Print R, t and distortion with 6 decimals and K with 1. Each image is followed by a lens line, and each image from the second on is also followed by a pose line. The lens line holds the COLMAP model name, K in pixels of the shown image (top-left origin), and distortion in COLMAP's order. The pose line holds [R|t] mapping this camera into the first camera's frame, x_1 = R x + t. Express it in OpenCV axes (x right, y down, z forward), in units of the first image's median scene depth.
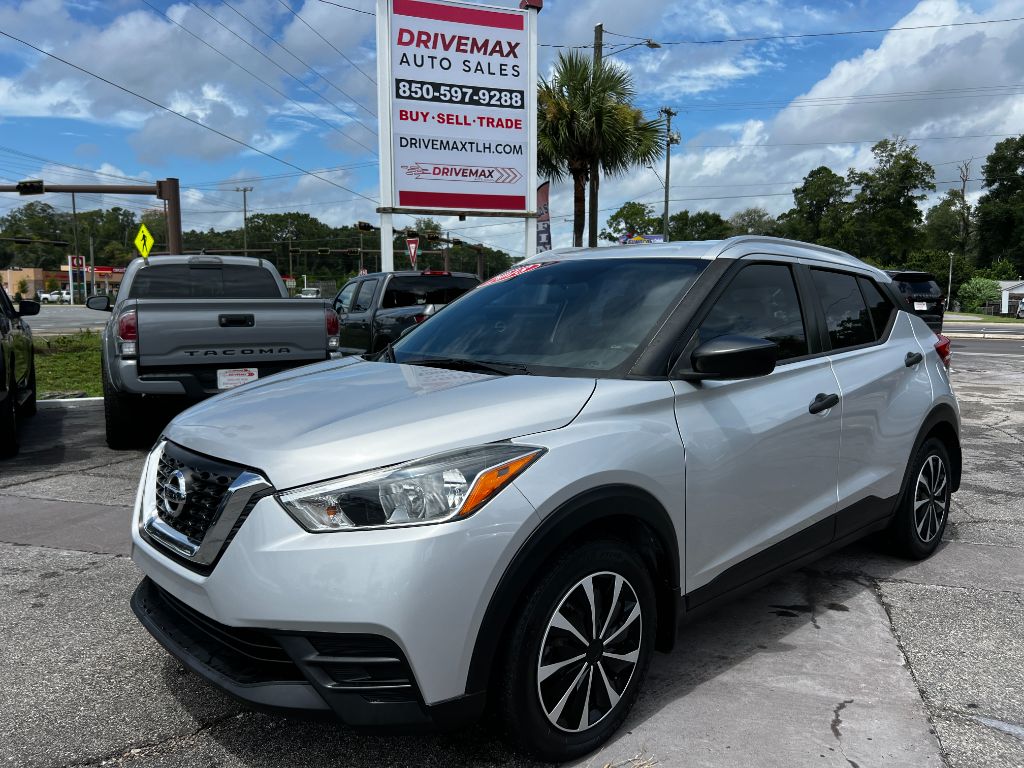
lens RADIAL K [[794.5, 0, 512.0], [0, 794.5, 384.0], [0, 0, 1]] dist [0.052667, -0.068049]
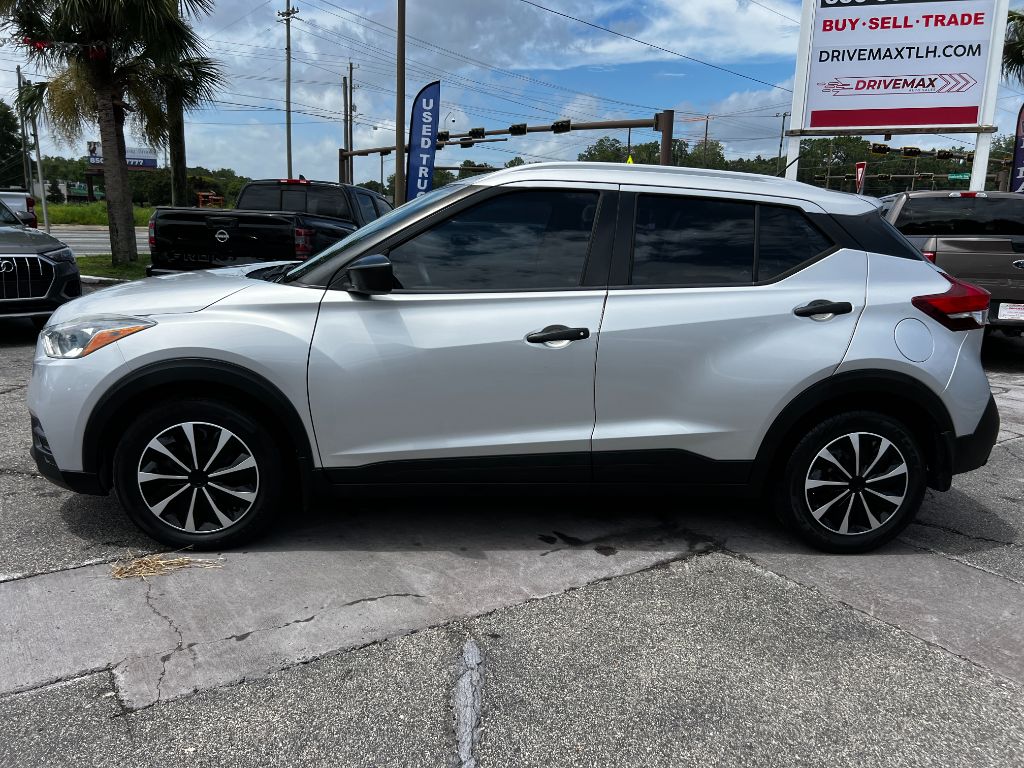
lens RADIAL K [[794.5, 0, 512.0], [0, 794.5, 384.0], [0, 0, 1]] dist [0.052667, -0.068049]
pose [[0.771992, 0.148889, -0.617949, 0.845809], [-0.094938, 0.988283, 0.119514, -0.024603], [0.628503, -0.033597, 0.777081, 0.177000]]
